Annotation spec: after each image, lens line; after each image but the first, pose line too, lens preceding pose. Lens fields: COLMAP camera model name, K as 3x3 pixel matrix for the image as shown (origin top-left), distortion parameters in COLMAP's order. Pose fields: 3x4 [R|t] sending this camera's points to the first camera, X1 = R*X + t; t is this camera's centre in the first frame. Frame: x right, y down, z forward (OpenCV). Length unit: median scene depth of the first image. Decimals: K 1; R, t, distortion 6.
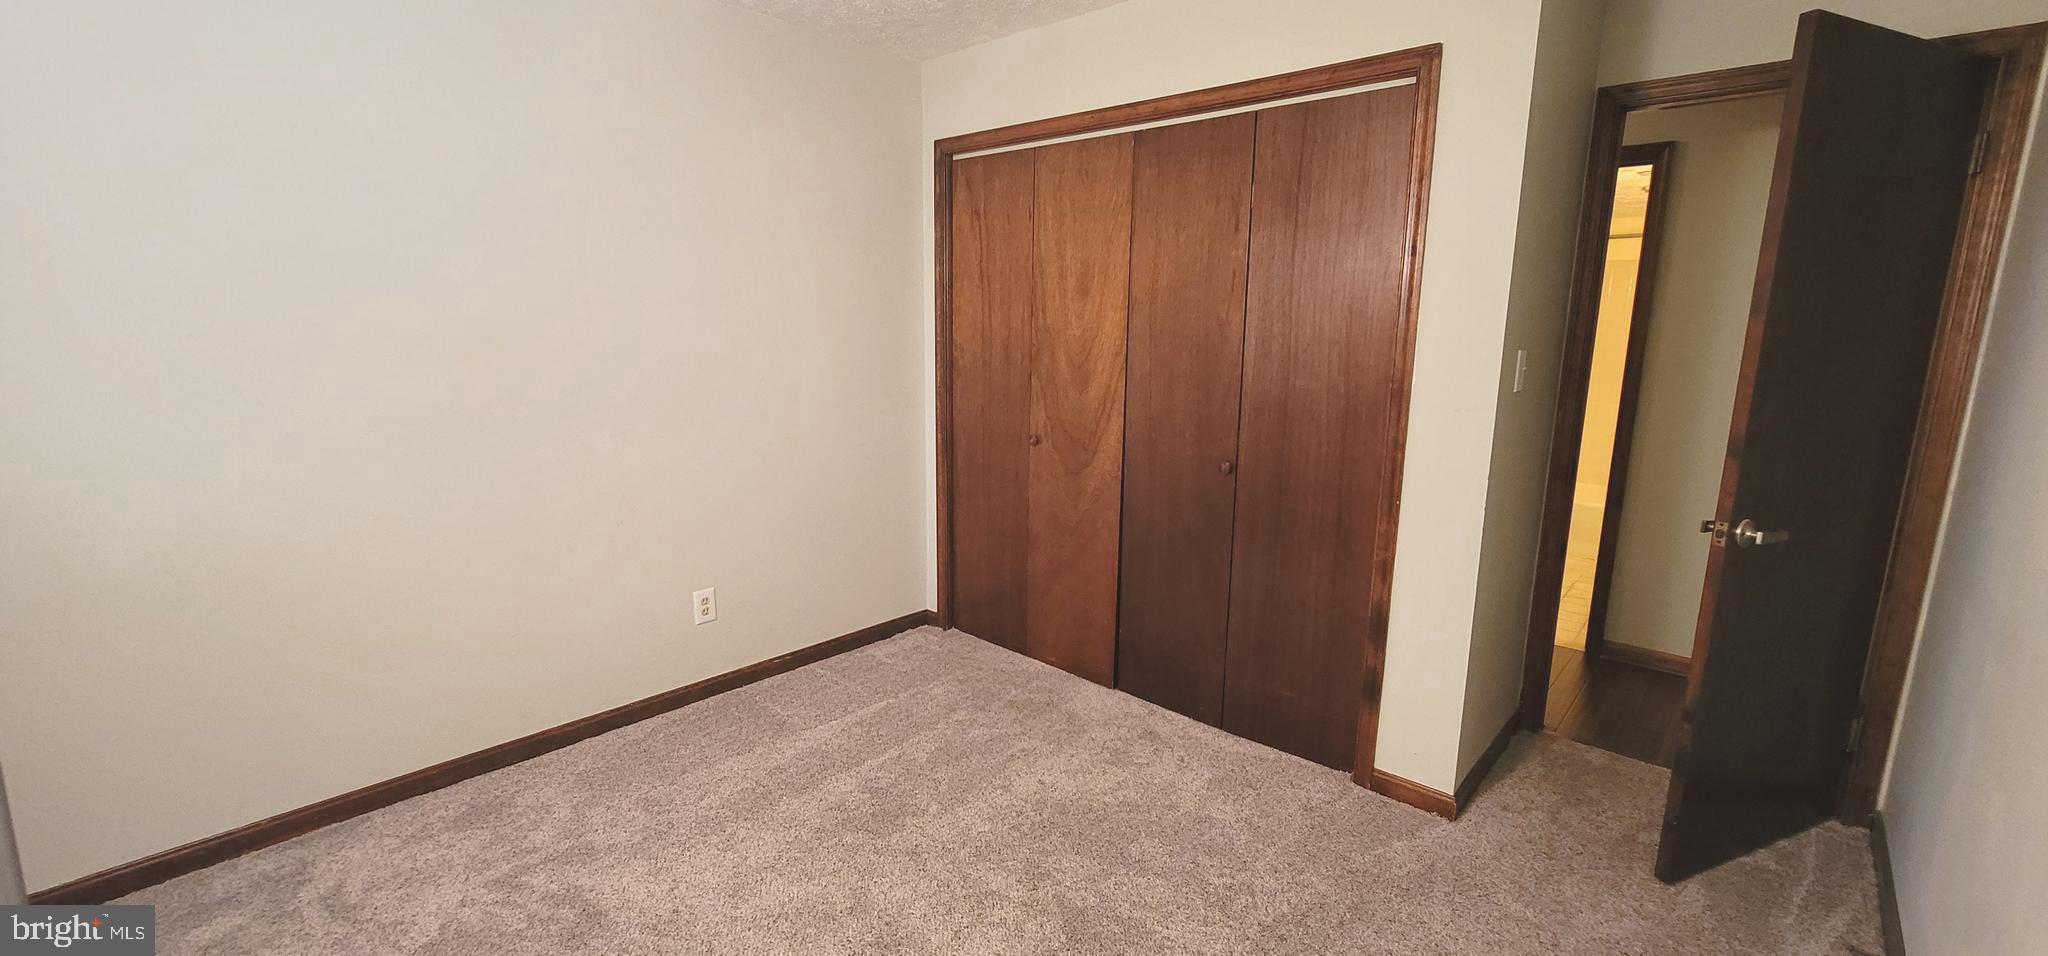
lens RADIAL K [[845.1, 0, 1031.5], [0, 845.1, 481.3], [0, 0, 1]] dist [-0.001439, 0.000790]
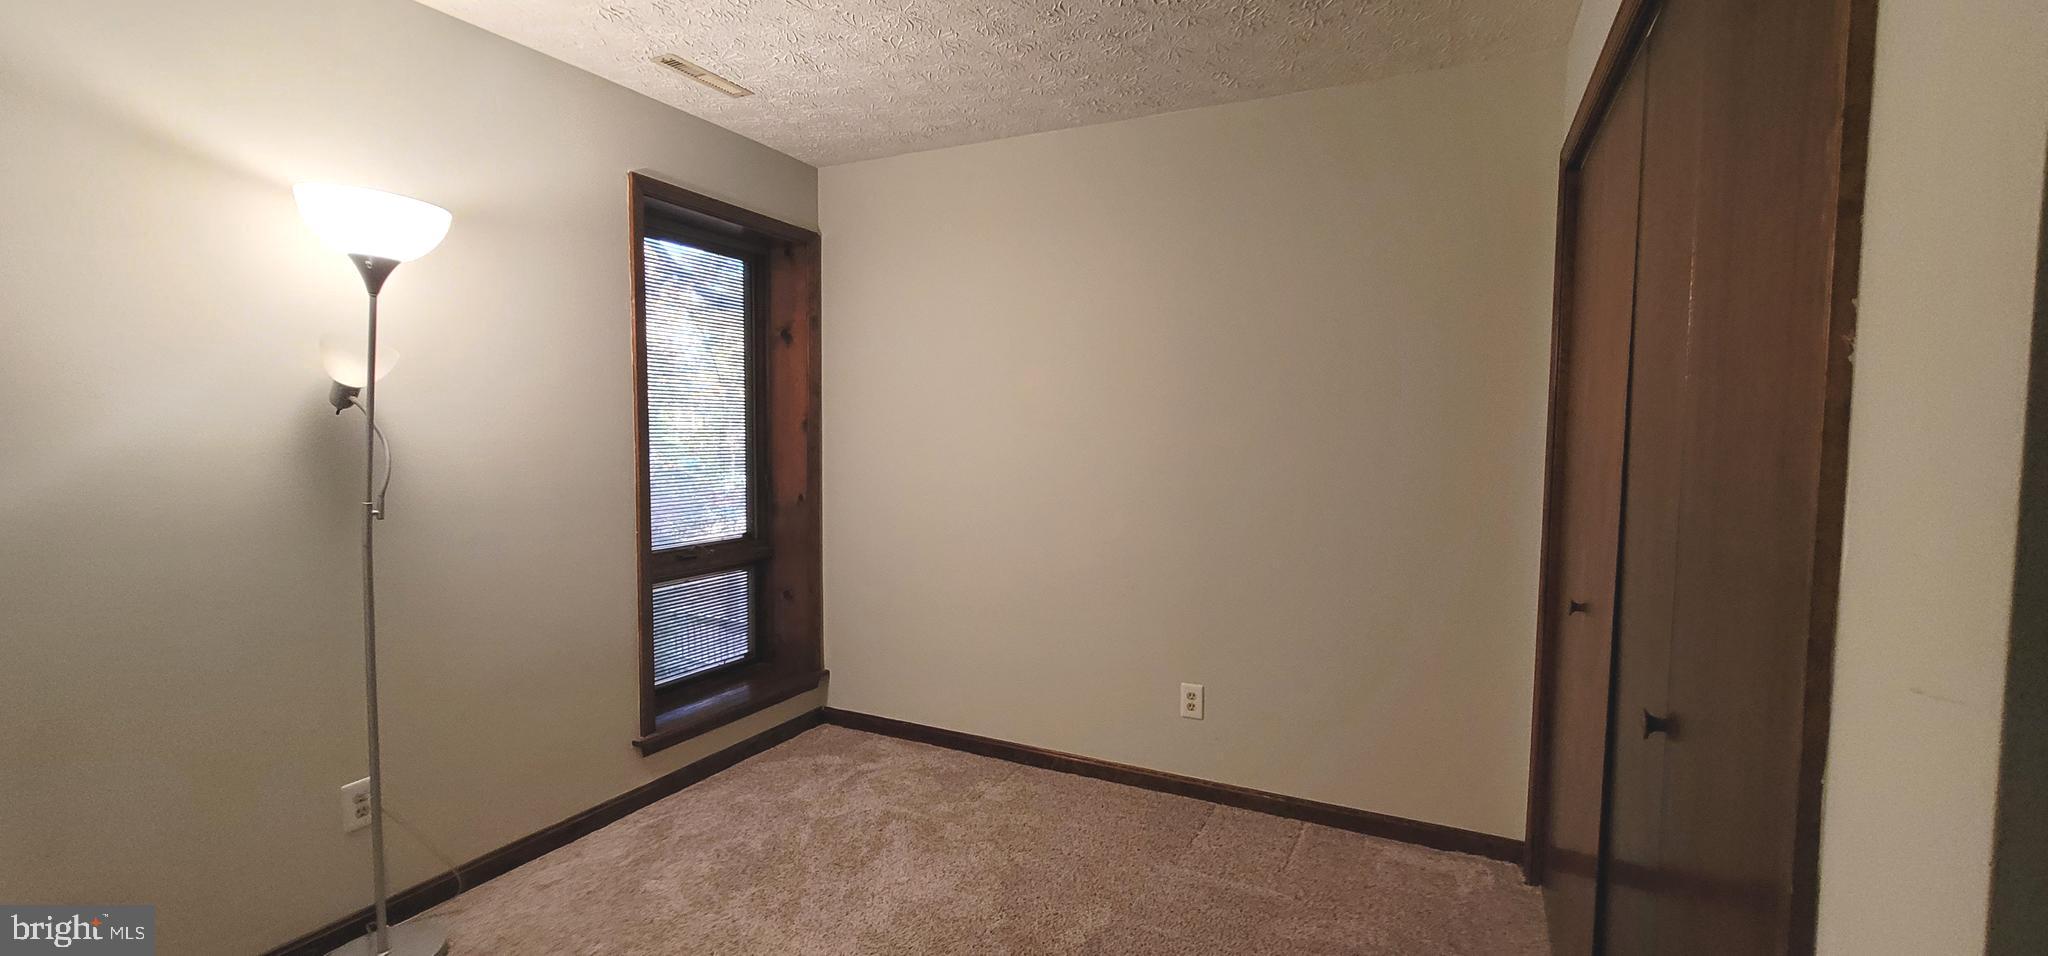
lens RADIAL K [[845.1, 0, 1031.5], [0, 845.1, 481.3], [0, 0, 1]] dist [-0.001439, 0.000790]
pose [[0.268522, 0.051886, -0.961875, 0.499316], [-0.184504, 0.982831, 0.001509, -0.071189], [0.945439, 0.177064, 0.273485, 0.514033]]
